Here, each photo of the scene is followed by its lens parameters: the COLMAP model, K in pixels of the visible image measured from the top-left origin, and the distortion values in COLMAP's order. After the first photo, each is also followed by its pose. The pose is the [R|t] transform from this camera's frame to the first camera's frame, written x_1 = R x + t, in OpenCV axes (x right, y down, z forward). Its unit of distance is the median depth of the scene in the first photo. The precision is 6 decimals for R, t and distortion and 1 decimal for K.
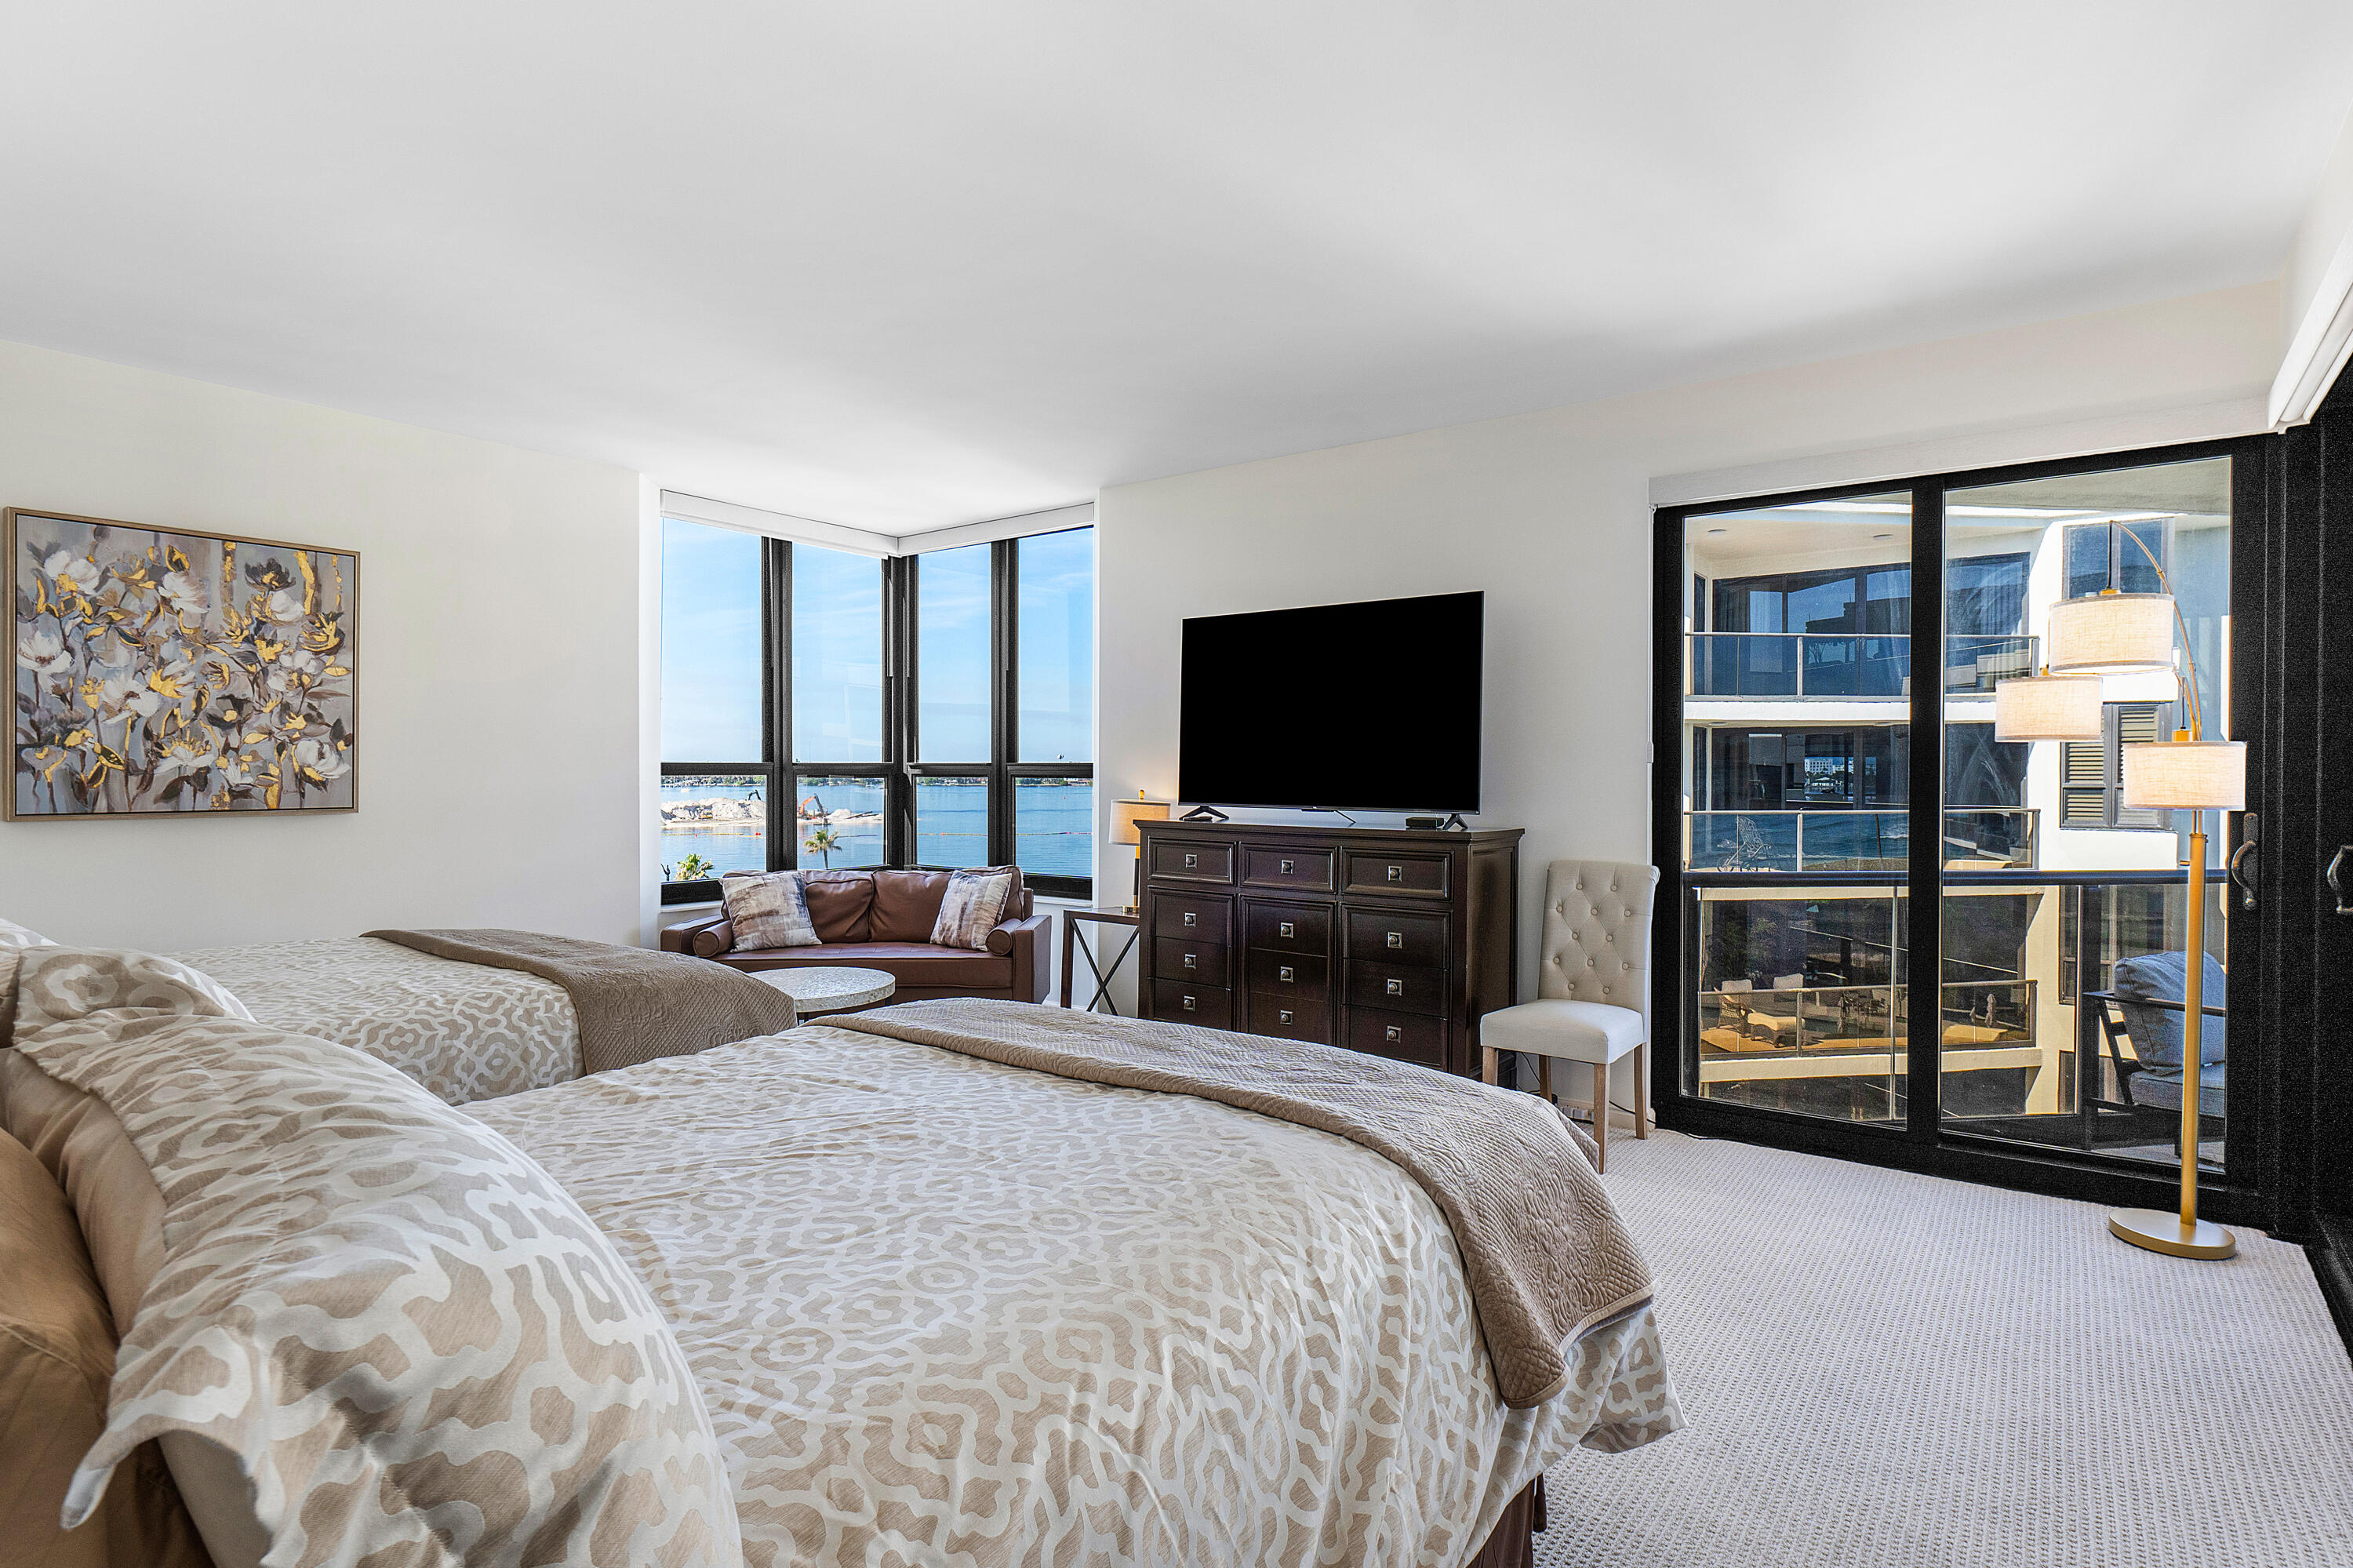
lens RADIAL K [[1171.5, 0, 1175.9], [0, 1171.5, 786.2], [0, 0, 1]] dist [-0.033547, 0.001085]
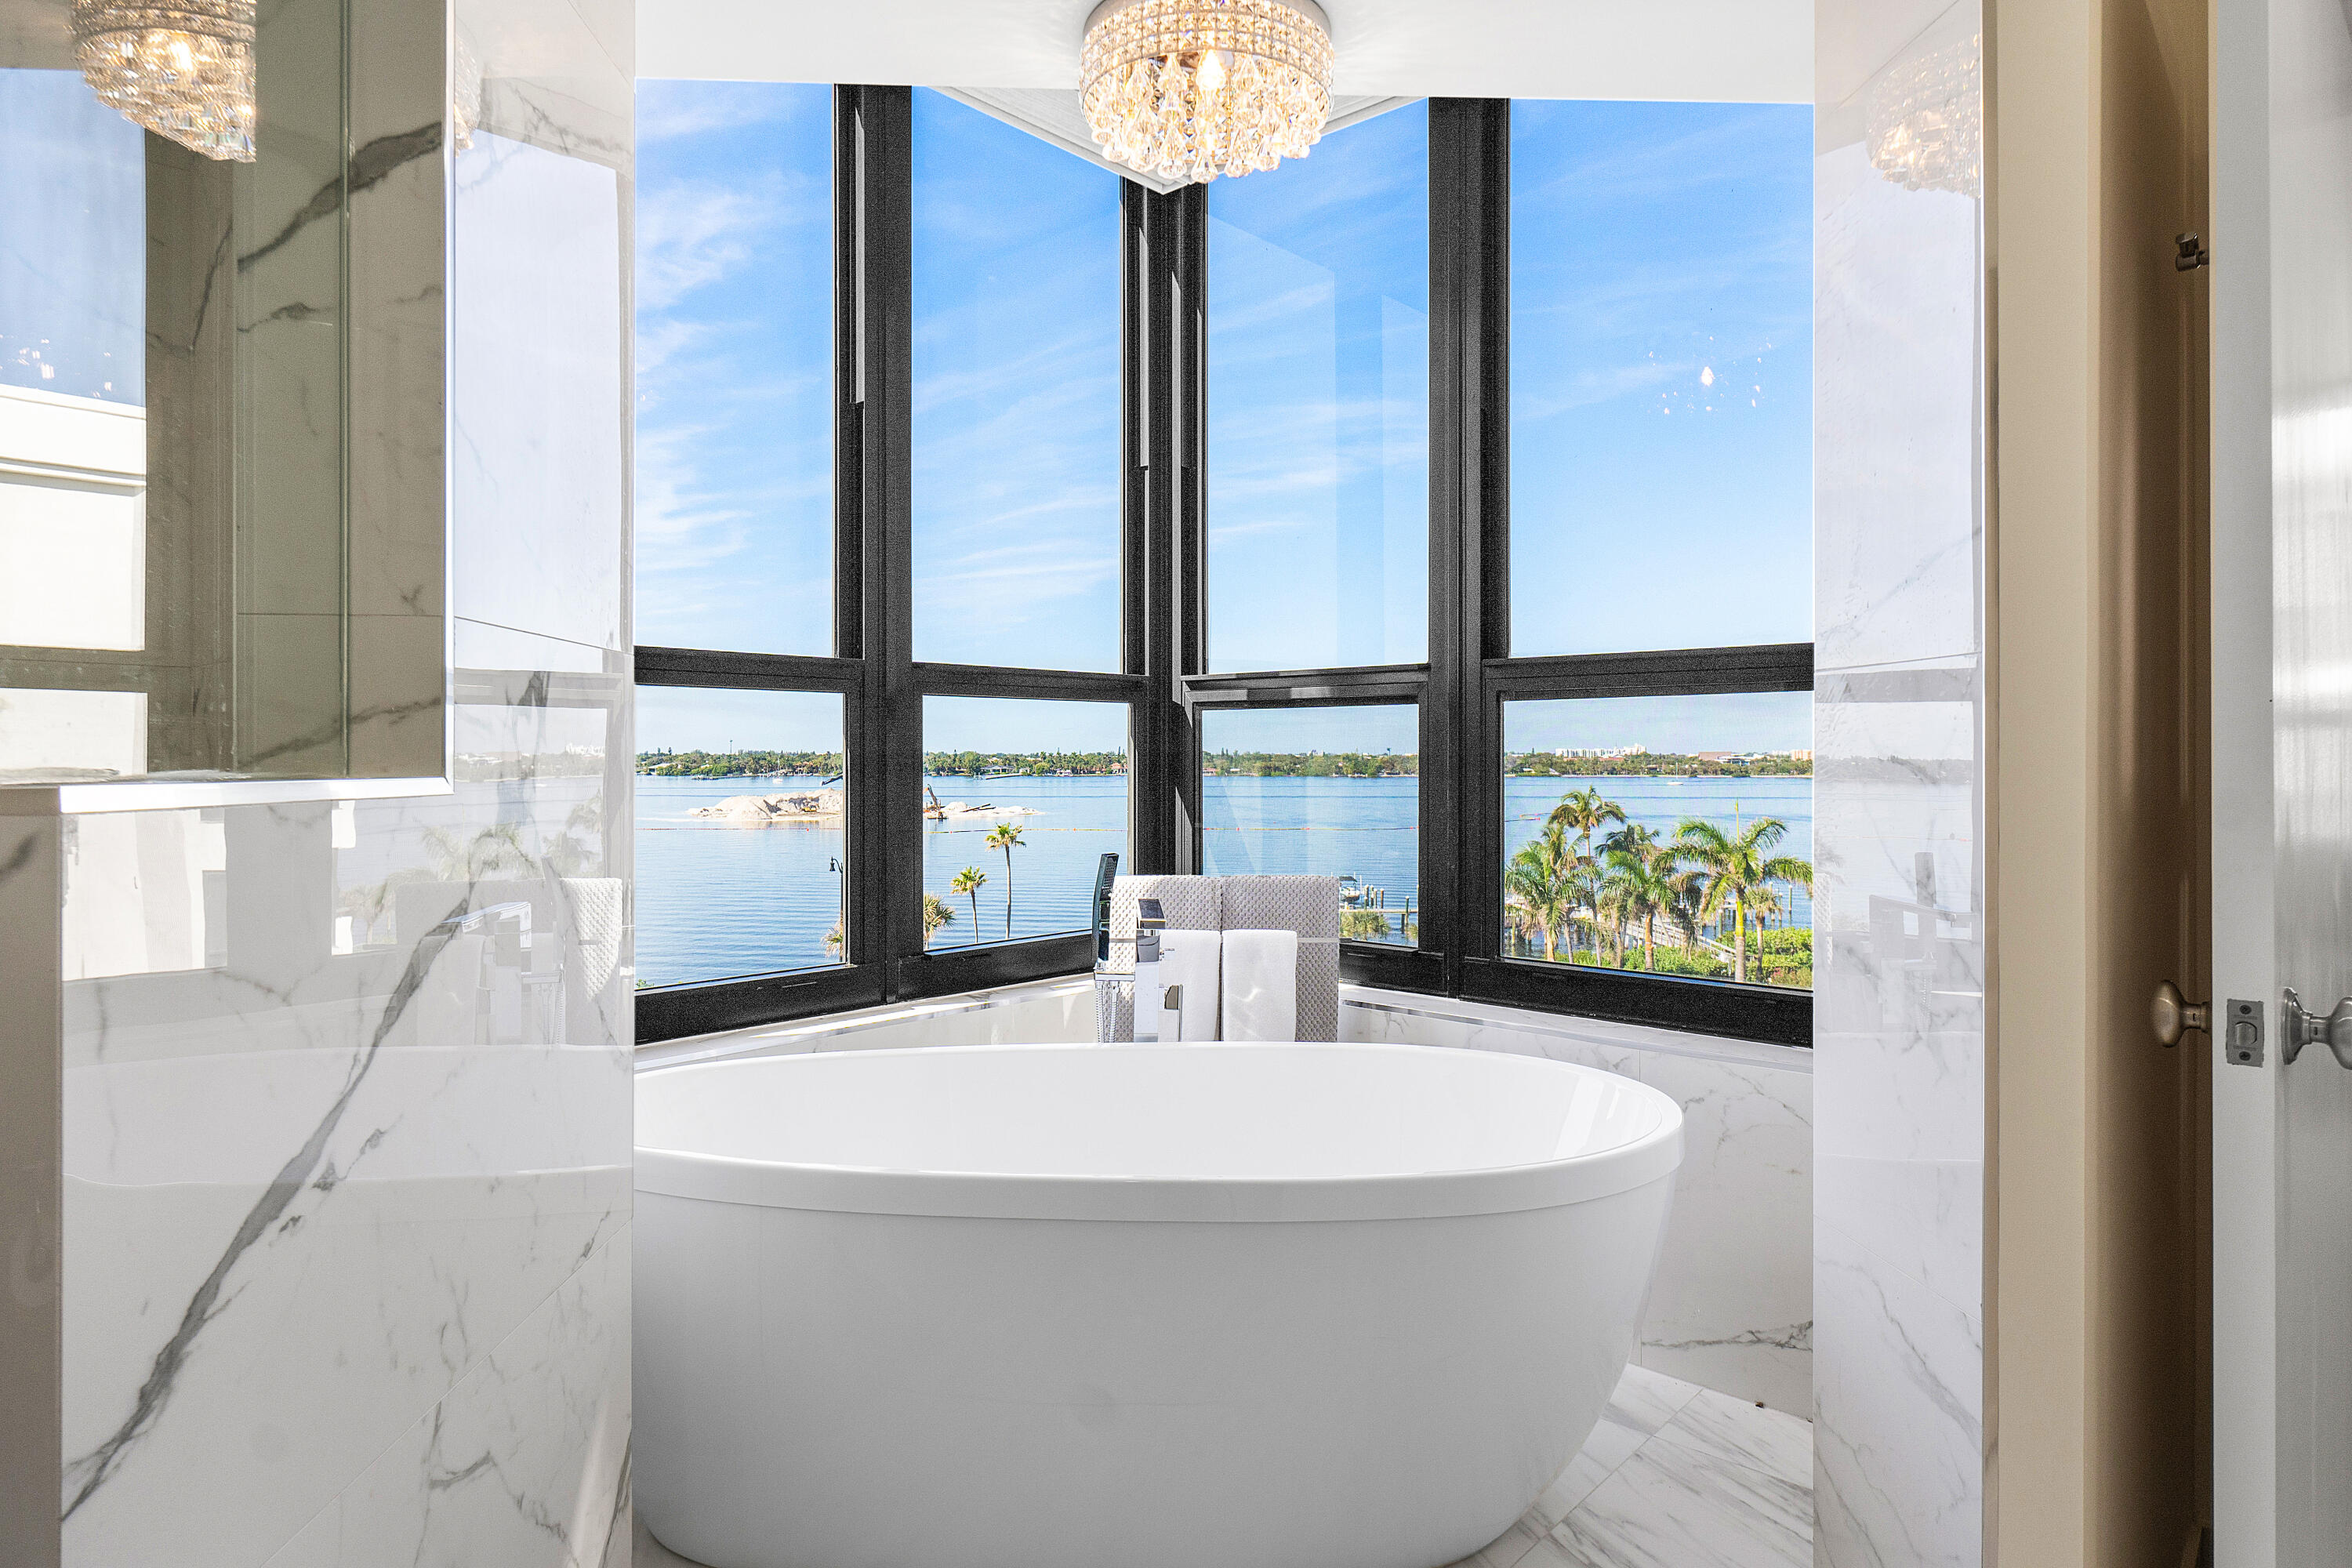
lens RADIAL K [[1313.9, 0, 1189.9], [0, 1313.9, 771.7], [0, 0, 1]] dist [-0.000477, -0.001021]
pose [[0.994878, 0.001570, -0.101068, -0.206785], [-0.002009, 0.999989, -0.004243, 0.018356], [0.101061, 0.004424, 0.994870, 0.616777]]
